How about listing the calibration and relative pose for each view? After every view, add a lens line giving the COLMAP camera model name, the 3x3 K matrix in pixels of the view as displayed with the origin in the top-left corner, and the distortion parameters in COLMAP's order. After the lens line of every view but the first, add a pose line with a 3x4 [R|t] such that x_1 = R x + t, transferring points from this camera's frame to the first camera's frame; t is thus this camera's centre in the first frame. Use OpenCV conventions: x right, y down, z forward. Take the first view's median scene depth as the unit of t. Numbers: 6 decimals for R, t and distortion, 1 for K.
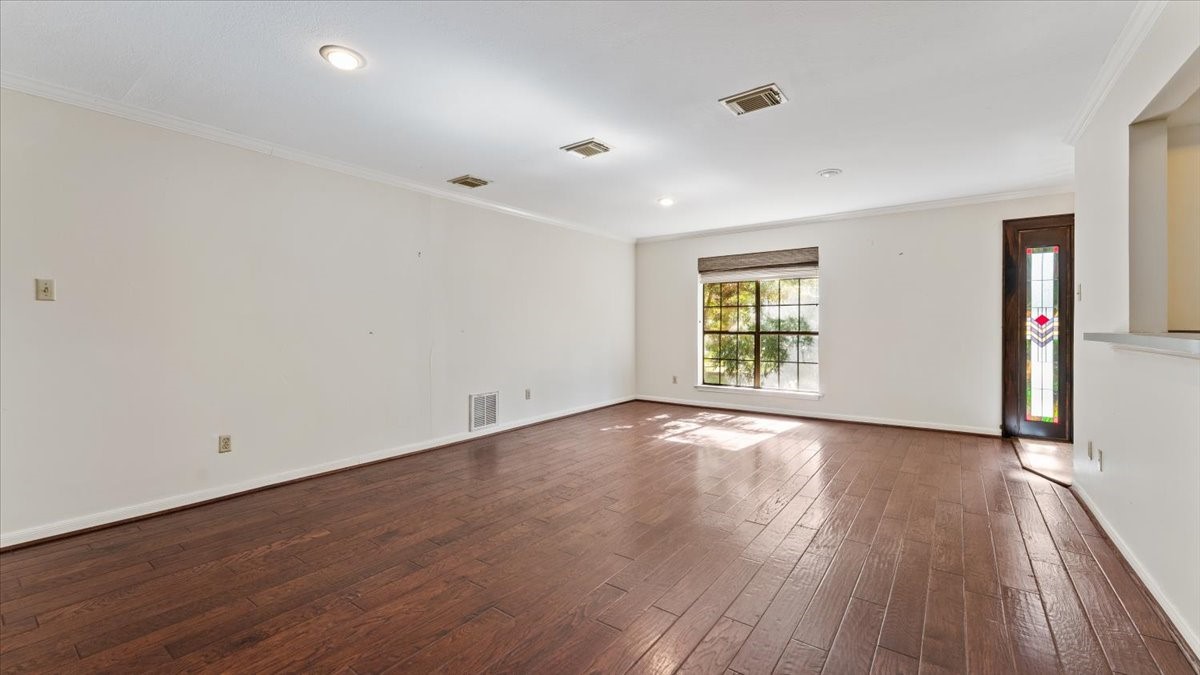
lens RADIAL K [[482.0, 0, 599.1], [0, 482.0, 332.3], [0, 0, 1]] dist [0.000127, -0.000425]
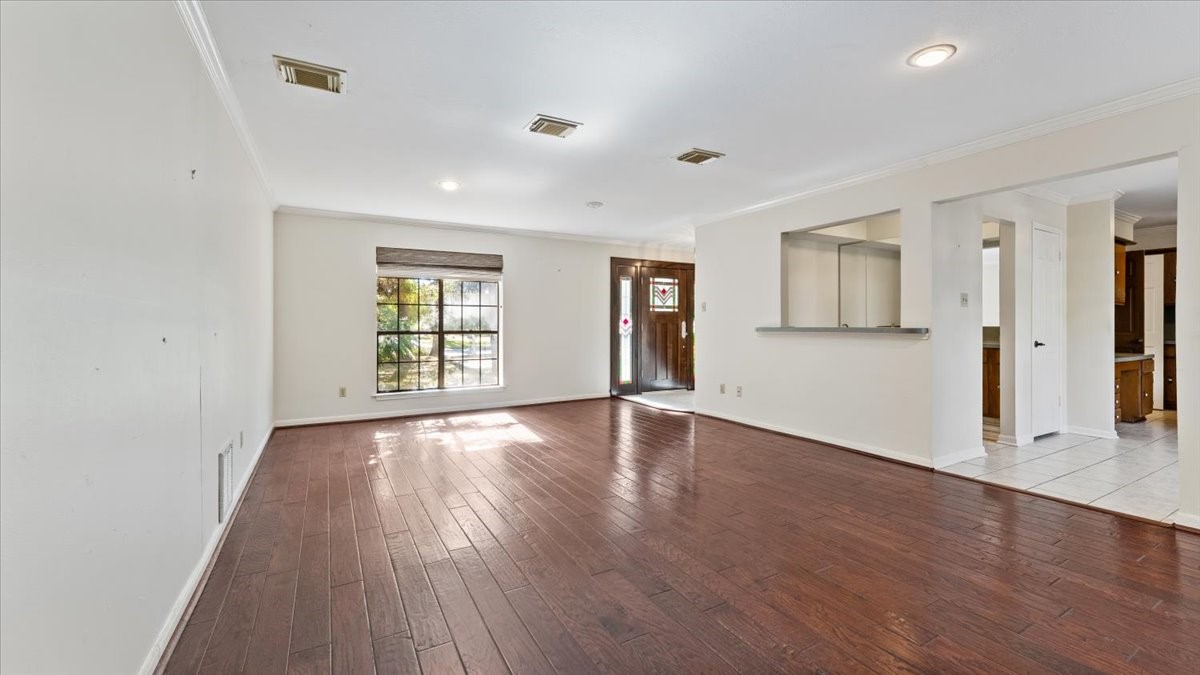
lens RADIAL K [[482.0, 0, 599.1], [0, 482.0, 332.3], [0, 0, 1]] dist [0.000127, -0.000425]
pose [[0.411342, -0.011859, 0.911404, -0.463340], [0.013477, 0.999885, 0.006927, -0.001606], [-0.911381, 0.009434, 0.411455, 0.317196]]
